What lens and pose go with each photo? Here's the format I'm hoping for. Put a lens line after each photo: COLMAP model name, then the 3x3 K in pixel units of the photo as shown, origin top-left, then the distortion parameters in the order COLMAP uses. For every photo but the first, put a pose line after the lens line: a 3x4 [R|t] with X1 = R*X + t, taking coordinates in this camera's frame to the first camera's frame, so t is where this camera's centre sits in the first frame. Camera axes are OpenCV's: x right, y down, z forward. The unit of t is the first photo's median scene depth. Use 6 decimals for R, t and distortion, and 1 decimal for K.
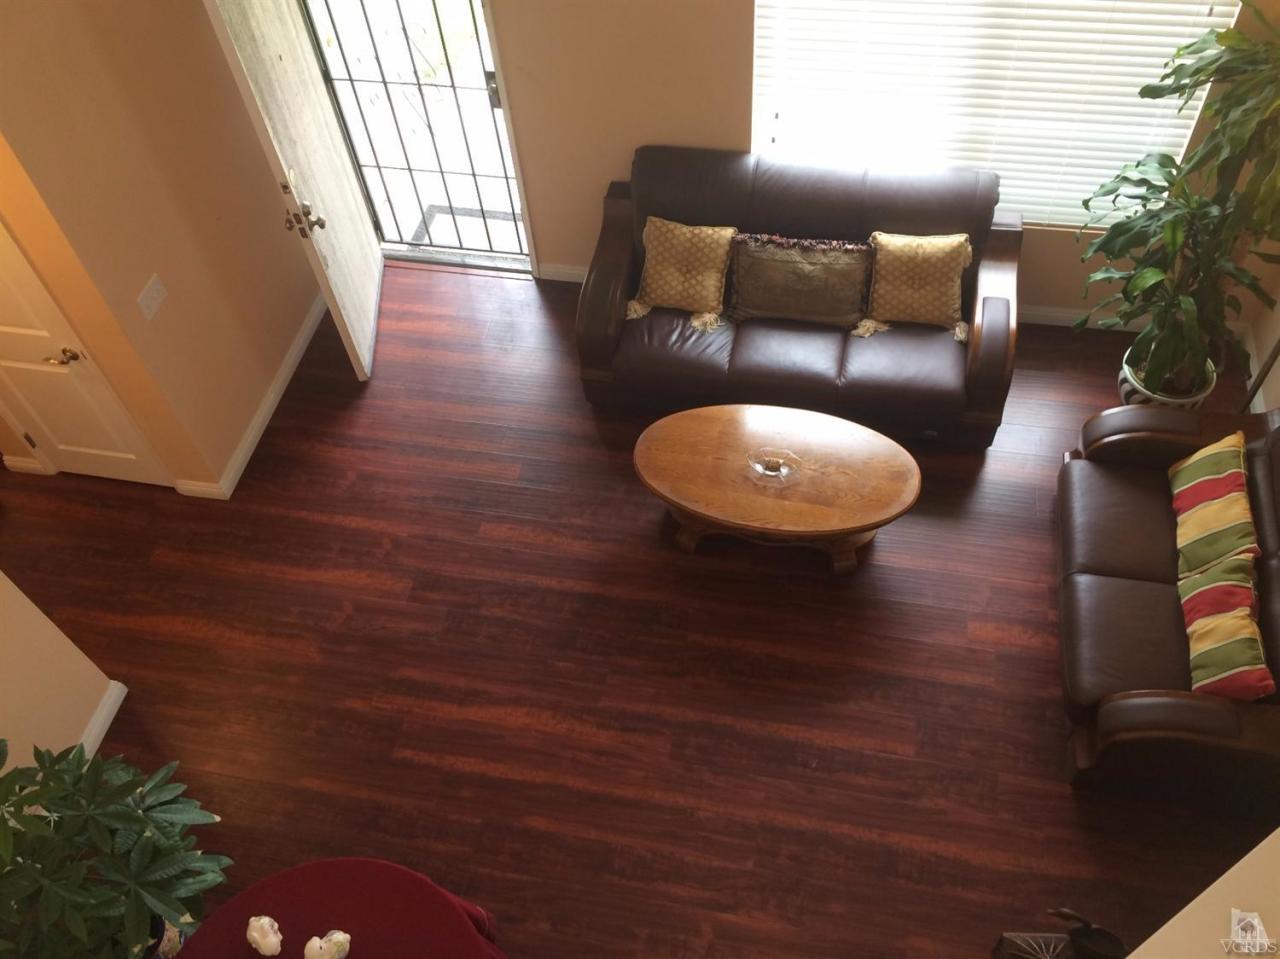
lens RADIAL K [[1094.7, 0, 637.8], [0, 1094.7, 470.4], [0, 0, 1]] dist [0.080233, -0.119545]
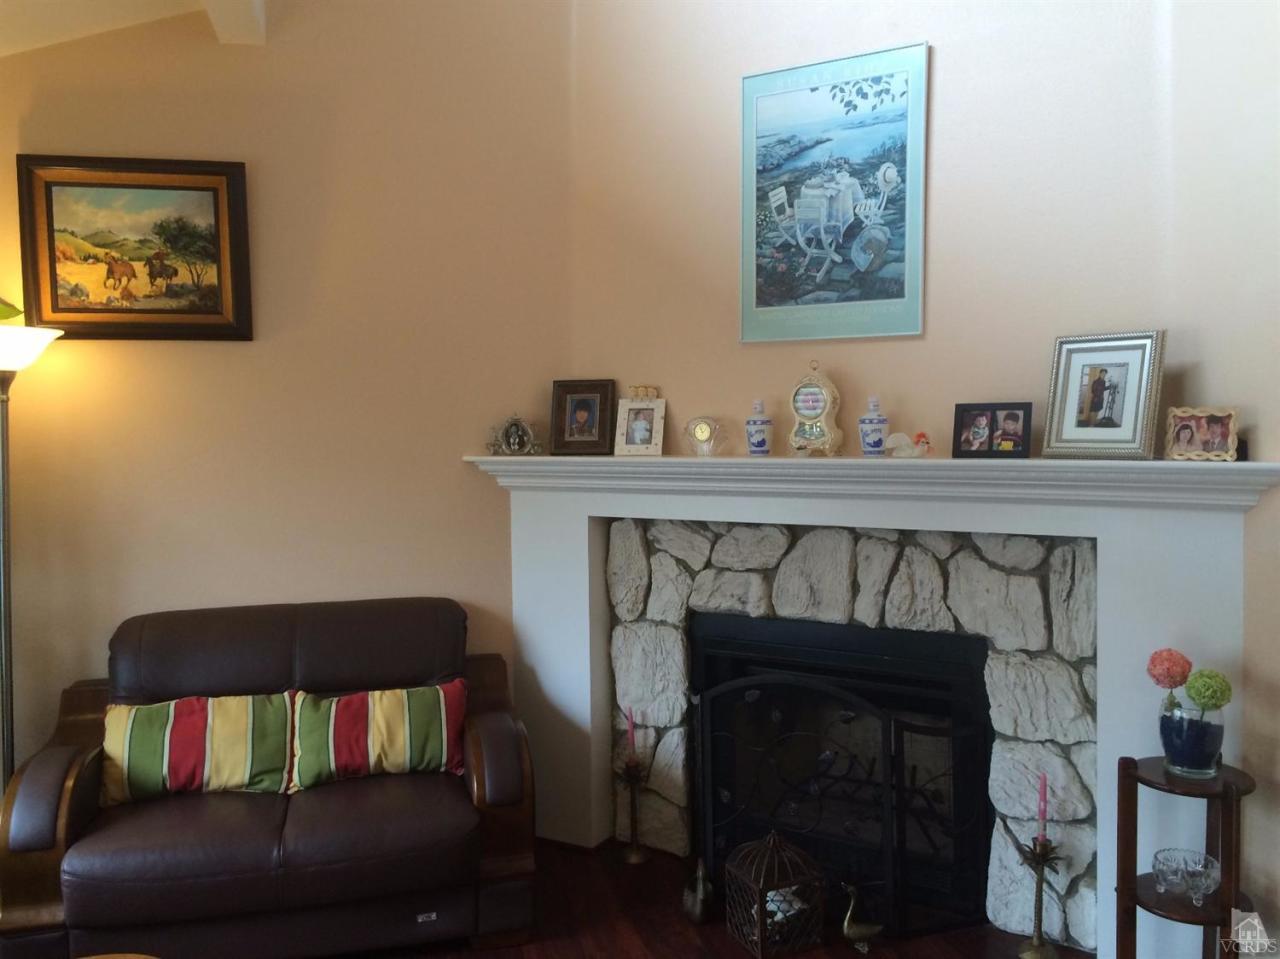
lens RADIAL K [[1094.7, 0, 637.8], [0, 1094.7, 470.4], [0, 0, 1]] dist [0.080233, -0.119545]
pose [[-0.417349, 0.033699, 0.908121, -0.348932], [0.747670, 0.580747, 0.322060, -0.101298], [-0.516535, 0.813387, -0.267570, 0.820984]]
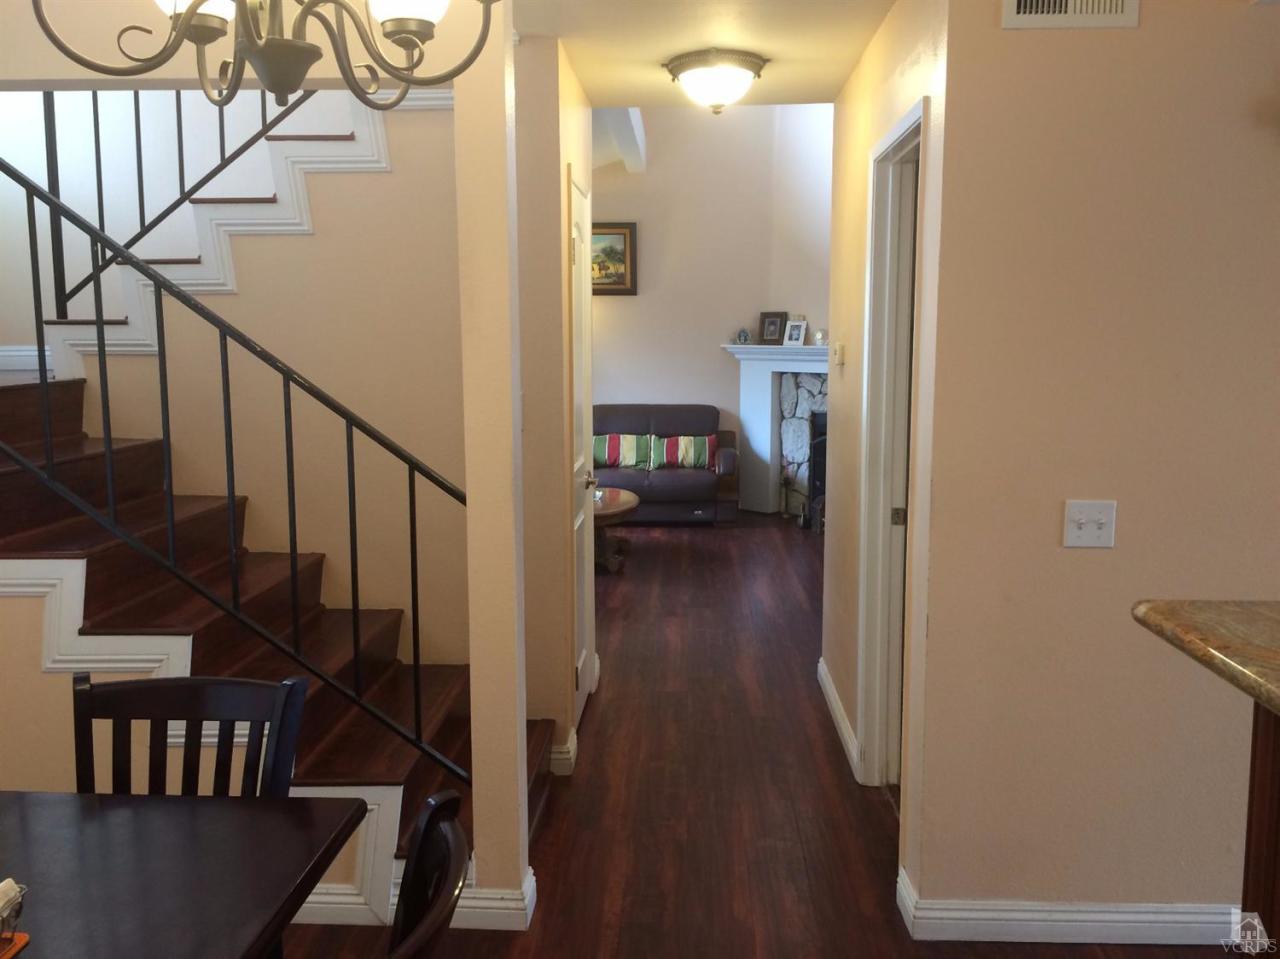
lens RADIAL K [[1094.7, 0, 637.8], [0, 1094.7, 470.4], [0, 0, 1]] dist [0.080233, -0.119545]
pose [[-0.152209, -0.056796, 0.986715, -1.521190], [0.792844, 0.589065, 0.156210, -0.235579], [-0.590111, 0.806087, -0.044631, 1.023479]]
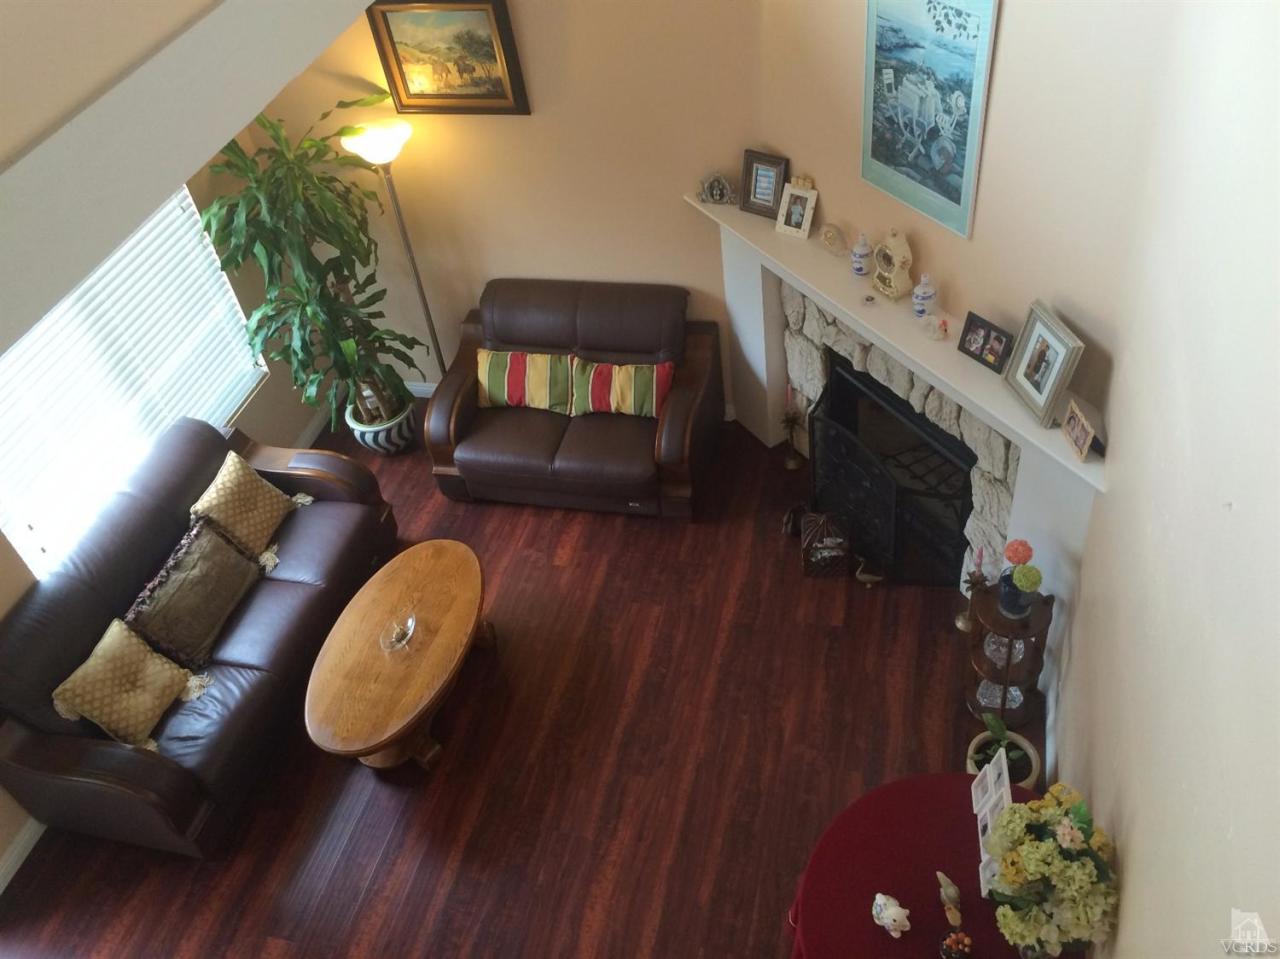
lens RADIAL K [[1094.7, 0, 637.8], [0, 1094.7, 470.4], [0, 0, 1]] dist [0.080233, -0.119545]
pose [[0.061186, -0.630867, 0.773475, -0.597685], [0.858483, 0.428579, 0.281650, -0.178818], [-0.509179, 0.646782, 0.567812, 0.180176]]
